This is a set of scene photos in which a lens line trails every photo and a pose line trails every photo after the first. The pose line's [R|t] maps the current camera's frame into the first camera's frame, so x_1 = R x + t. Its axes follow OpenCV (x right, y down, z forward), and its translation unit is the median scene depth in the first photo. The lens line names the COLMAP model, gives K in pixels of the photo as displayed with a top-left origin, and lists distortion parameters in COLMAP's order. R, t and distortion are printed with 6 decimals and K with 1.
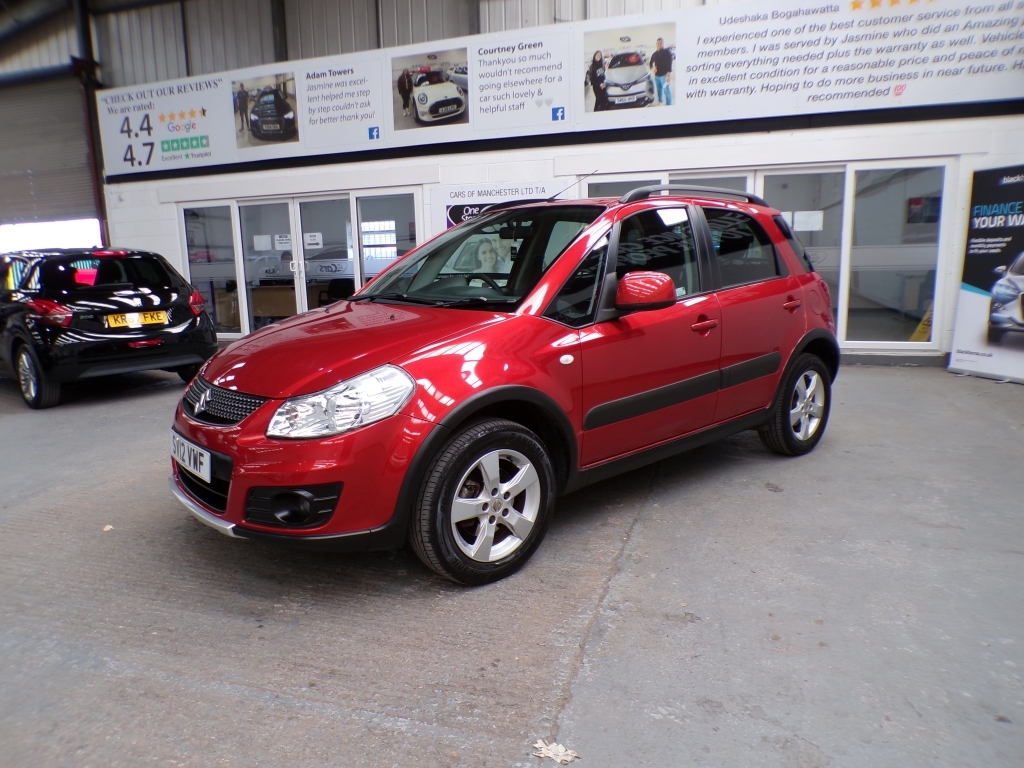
lens RADIAL K [[706.0, 0, 510.1], [0, 706.0, 386.8], [0, 0, 1]] dist [-0.051883, 0.025173]
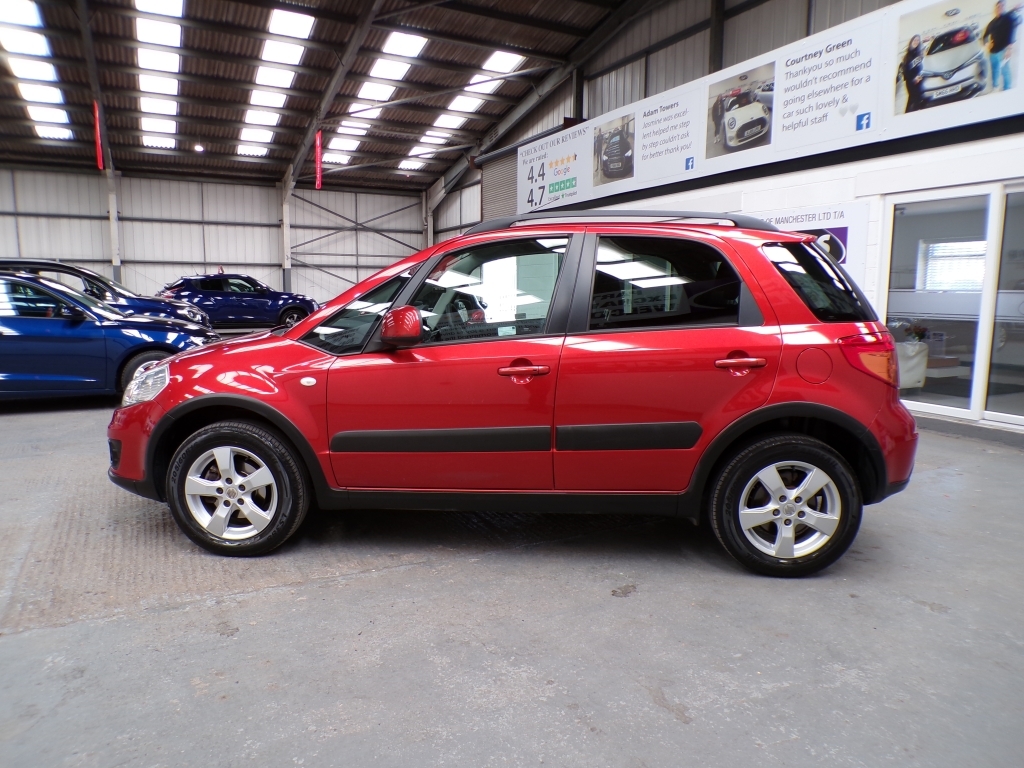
lens RADIAL K [[706.0, 0, 510.9], [0, 706.0, 383.6], [0, 0, 1]] dist [-0.051883, 0.025173]
pose [[0.701683, 0.121959, -0.701974, 0.400141], [-0.152803, 0.988075, 0.018926, -0.039224], [0.695911, 0.093983, 0.711951, 0.166266]]
